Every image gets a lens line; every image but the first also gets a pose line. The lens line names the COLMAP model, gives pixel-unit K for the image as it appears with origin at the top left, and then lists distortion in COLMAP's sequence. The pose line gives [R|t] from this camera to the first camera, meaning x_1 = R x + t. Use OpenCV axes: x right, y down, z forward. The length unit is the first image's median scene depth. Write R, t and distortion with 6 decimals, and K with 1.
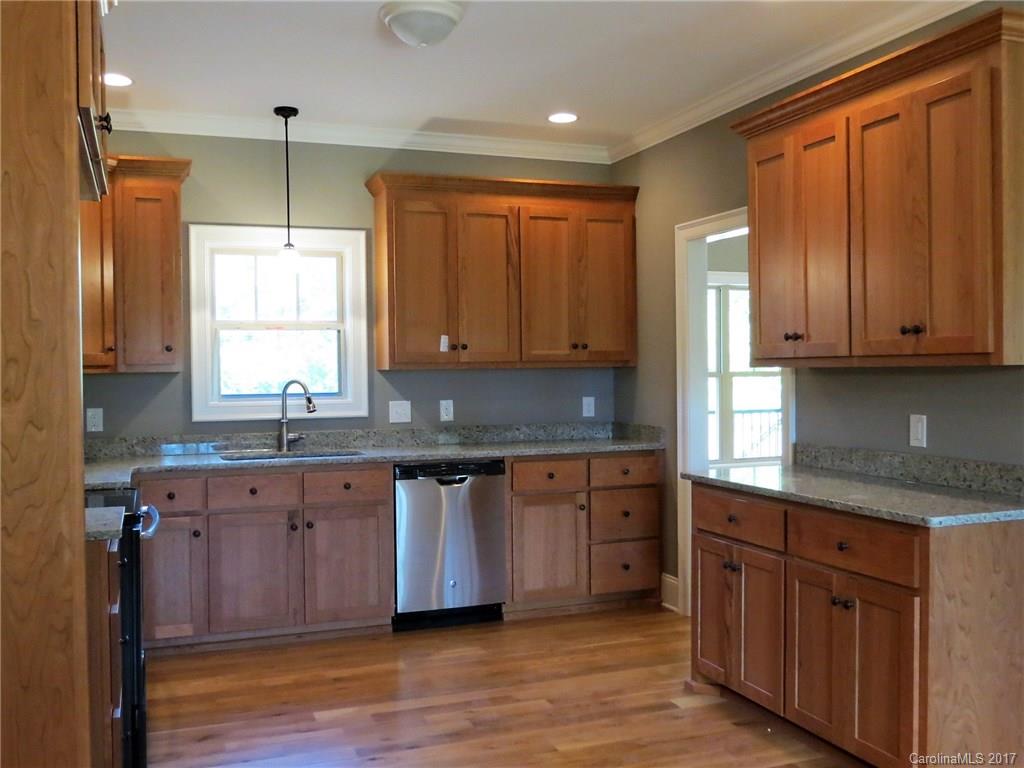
lens RADIAL K [[960.3, 0, 508.0], [0, 960.3, 388.3], [0, 0, 1]] dist [-0.032628, 0.000000]
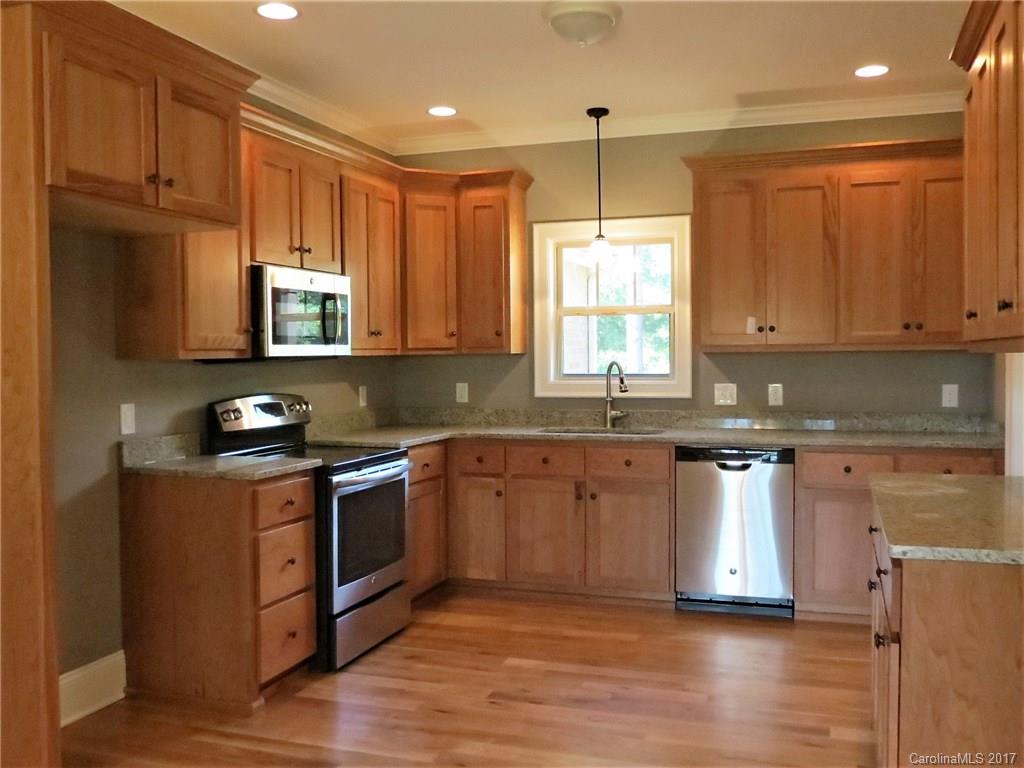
lens RADIAL K [[960.3, 0, 511.0], [0, 960.3, 385.6], [0, 0, 1]] dist [-0.032628, 0.000000]
pose [[0.771904, 0.025915, -0.635210, 0.390758], [-0.012984, 0.999603, 0.025002, -0.007445], [0.635606, -0.011052, 0.771934, 0.103420]]
